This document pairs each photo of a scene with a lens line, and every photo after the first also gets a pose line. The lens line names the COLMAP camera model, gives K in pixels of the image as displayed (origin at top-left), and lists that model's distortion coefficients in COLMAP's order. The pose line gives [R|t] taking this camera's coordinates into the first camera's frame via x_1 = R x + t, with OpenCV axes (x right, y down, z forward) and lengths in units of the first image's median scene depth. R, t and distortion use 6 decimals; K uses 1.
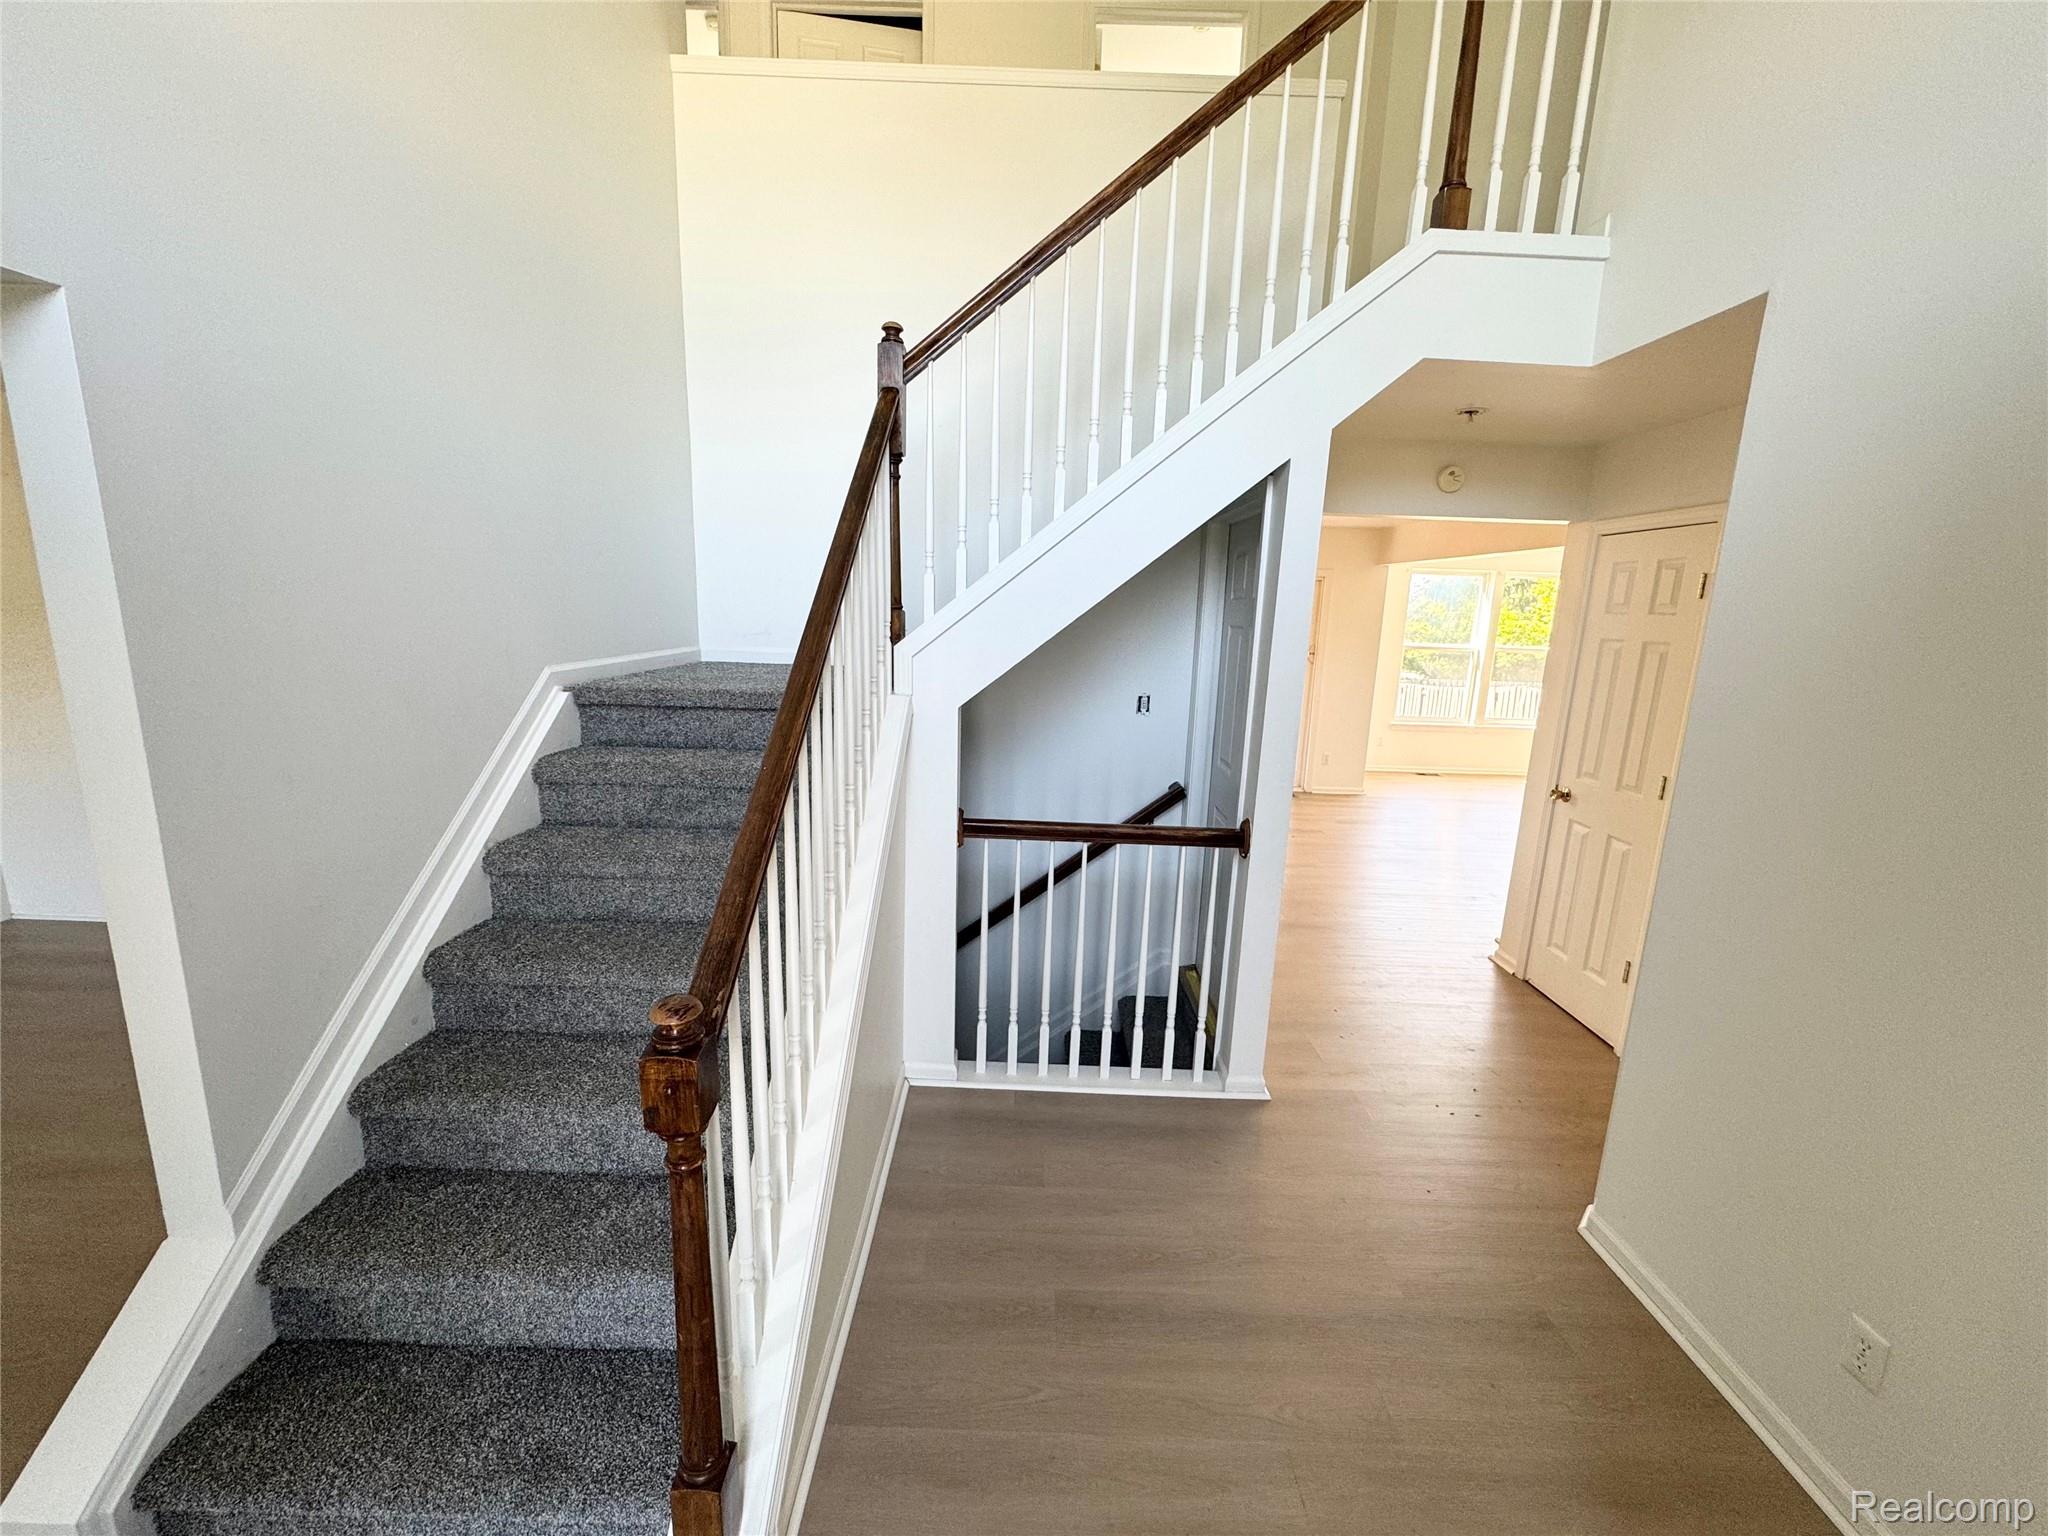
lens RADIAL K [[822.6, 0, 1014.7], [0, 822.6, 776.5], [0, 0, 1]] dist [0.001236, 0.000571]
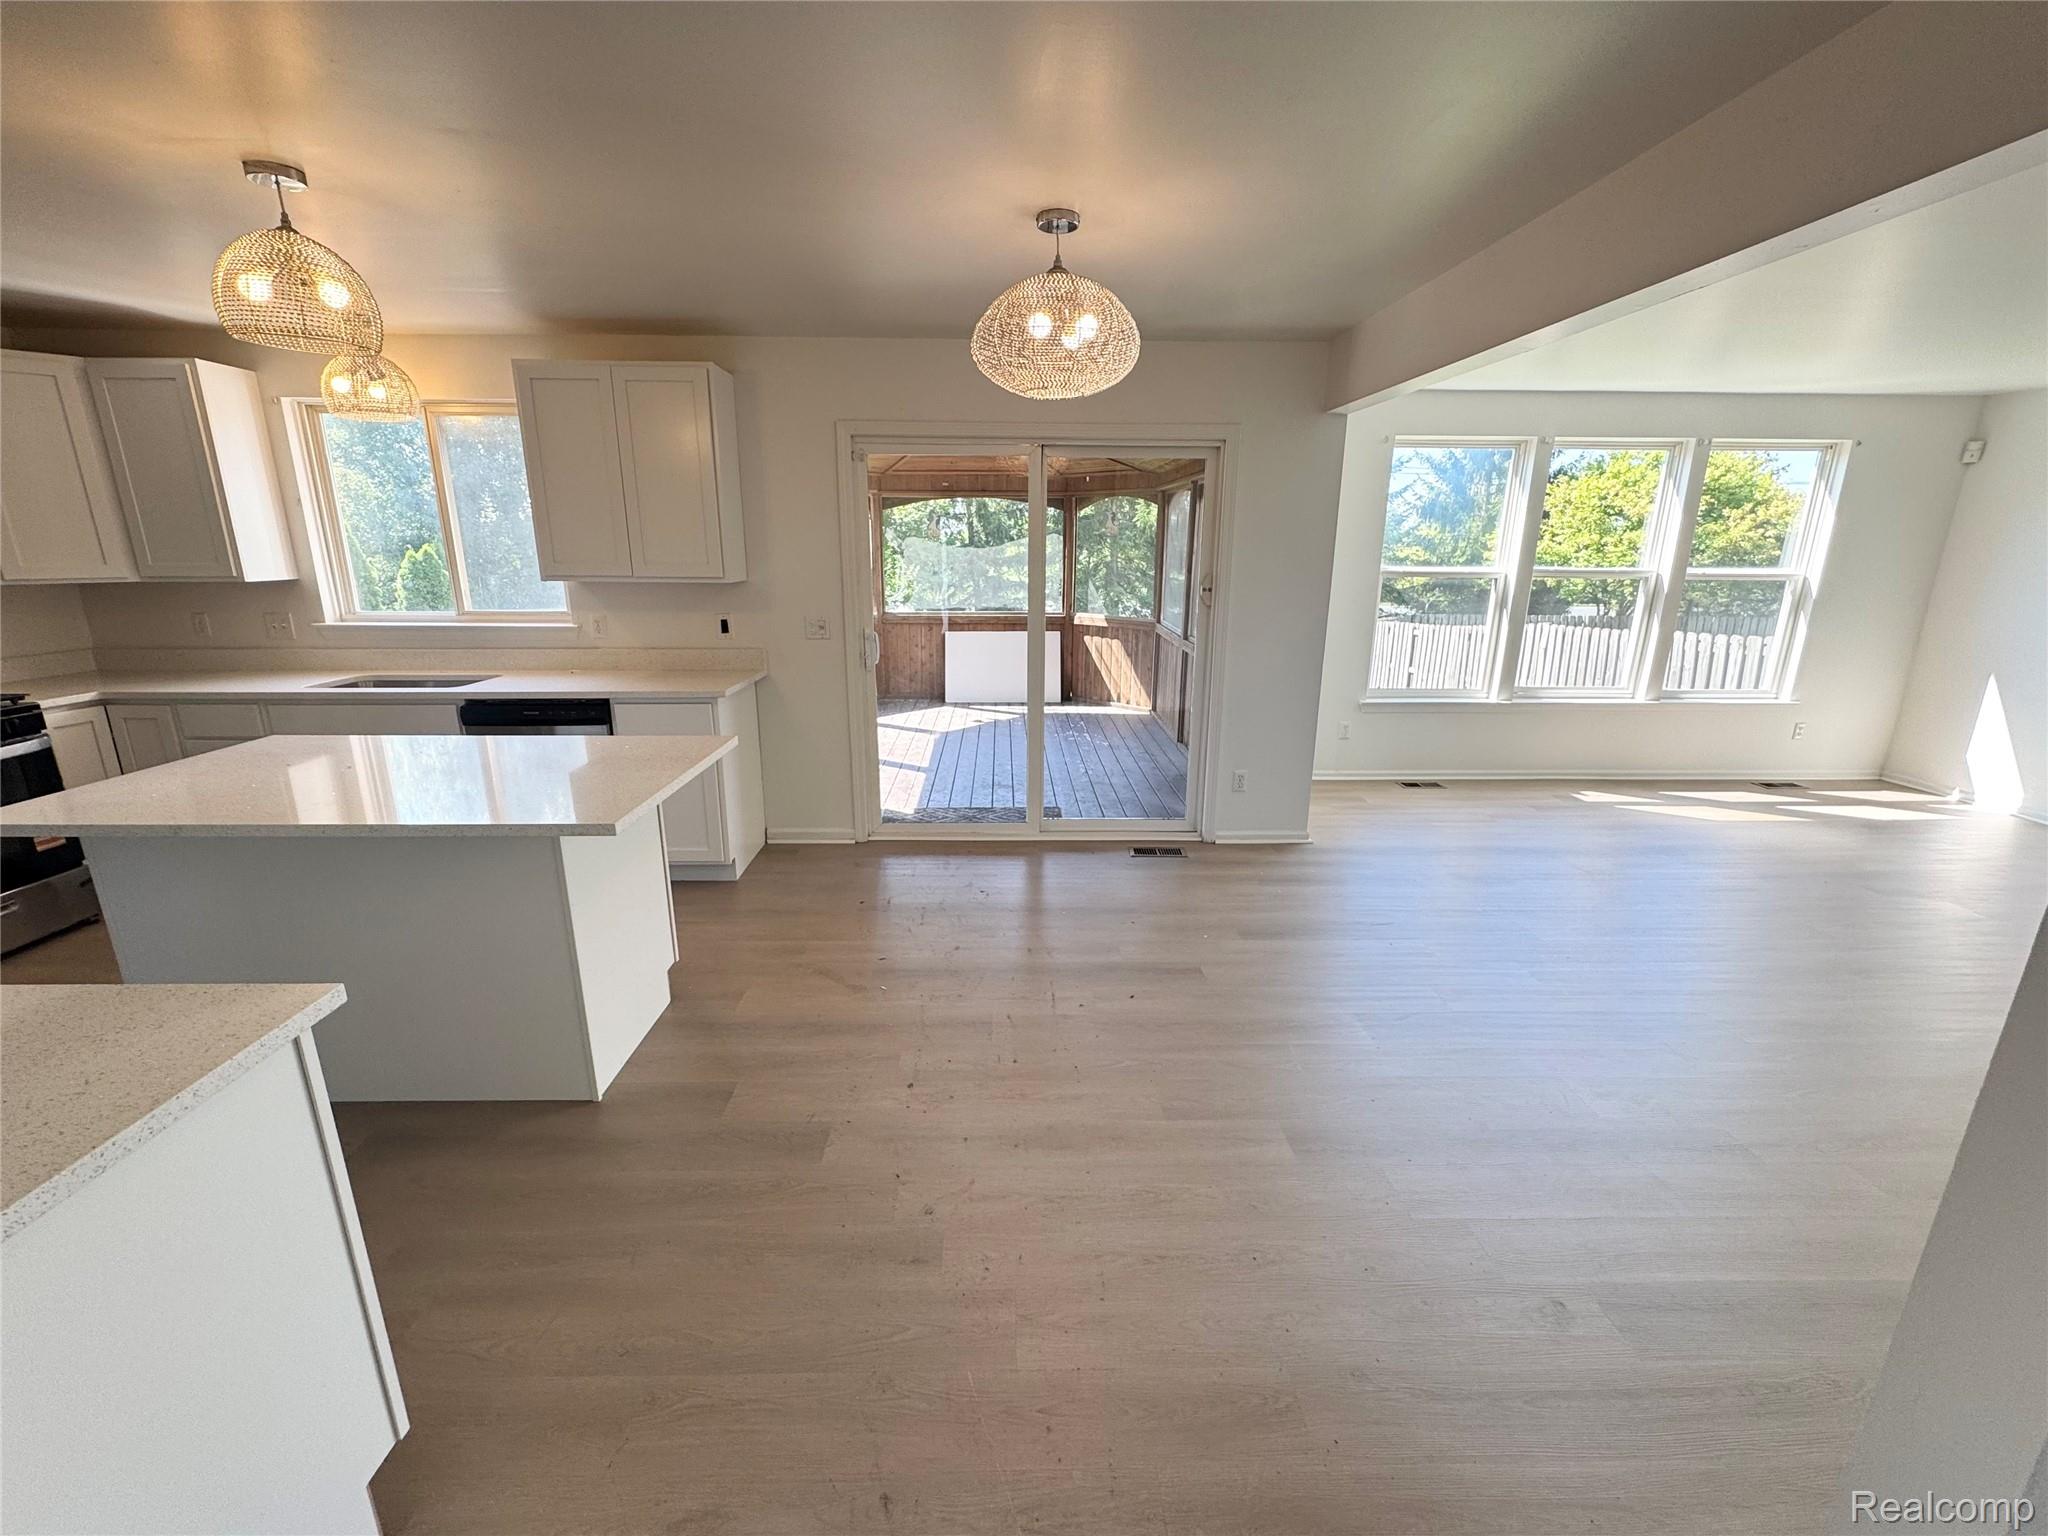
lens RADIAL K [[822.6, 0, 1022.9], [0, 822.6, 750.4], [0, 0, 1]] dist [0.001236, 0.000571]
pose [[0.999517, -0.028083, 0.013302, 0.189963], [0.027518, 0.998783, 0.040942, -0.057851], [-0.014435, -0.040556, 0.999073, 0.377874]]
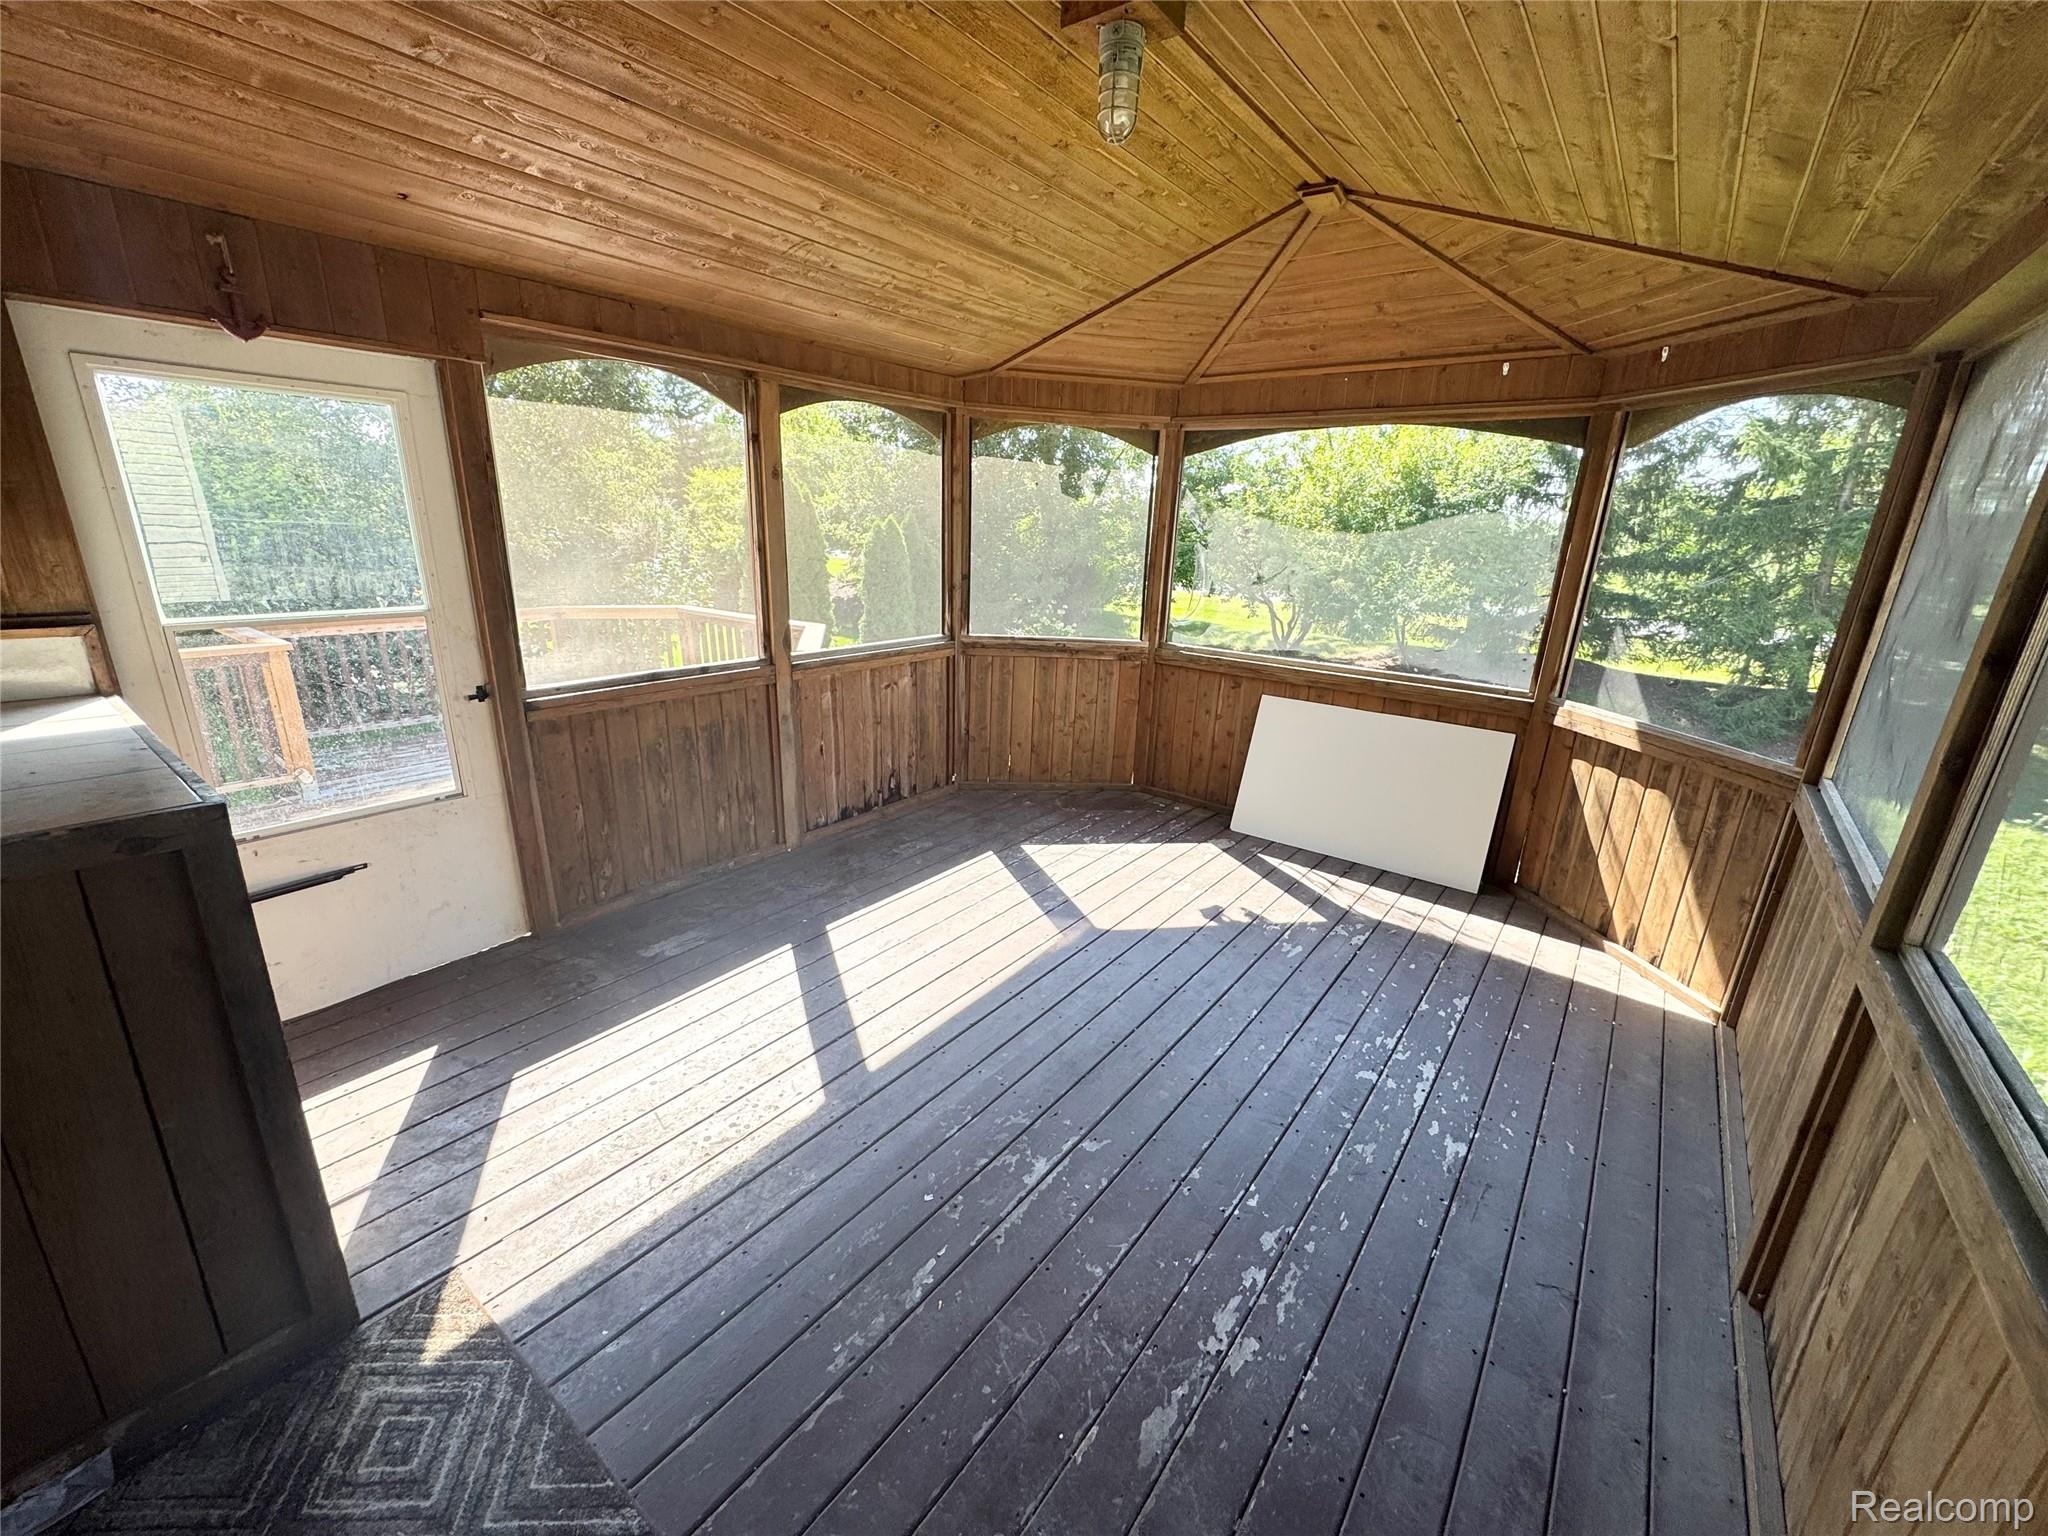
lens RADIAL K [[822.6, 0, 1027.3], [0, 822.6, 757.0], [0, 0, 1]] dist [0.001236, 0.000571]
pose [[0.795610, 0.171751, -0.580953, 0.242904], [-0.138331, 0.985140, 0.101800, -0.105070], [0.589805, -0.000630, 0.807546, 0.615942]]
